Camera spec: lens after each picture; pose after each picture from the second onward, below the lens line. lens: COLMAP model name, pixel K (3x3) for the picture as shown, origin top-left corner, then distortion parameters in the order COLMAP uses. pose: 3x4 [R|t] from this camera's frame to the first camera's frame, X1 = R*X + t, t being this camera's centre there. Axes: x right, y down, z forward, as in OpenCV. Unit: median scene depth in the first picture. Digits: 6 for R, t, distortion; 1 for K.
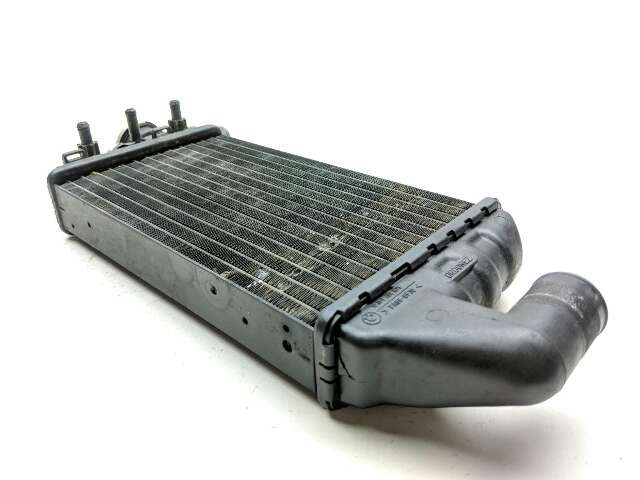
lens RADIAL K [[526.1, 0, 320.0], [0, 526.1, 240.0], [0, 0, 1]] dist [0.074568, -0.259690]
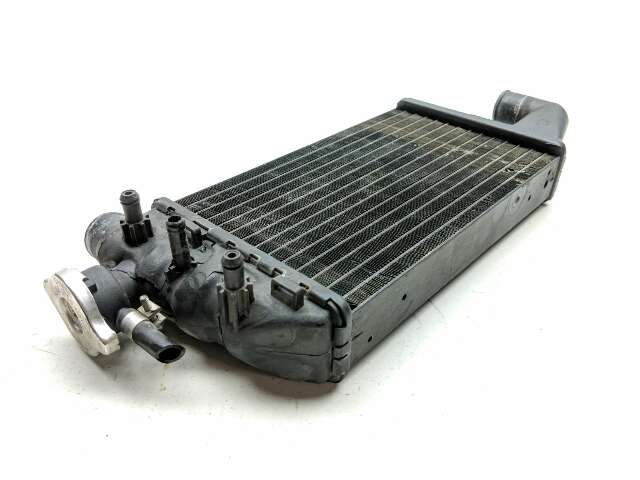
lens RADIAL K [[526.1, 0, 320.0], [0, 526.1, 240.0], [0, 0, 1]] dist [0.074568, -0.259690]
pose [[0.000124, -0.516712, 0.856159, -1.049827], [0.469091, 0.756147, 0.456284, -0.505349], [-0.883150, 0.401560, 0.242479, 0.868342]]
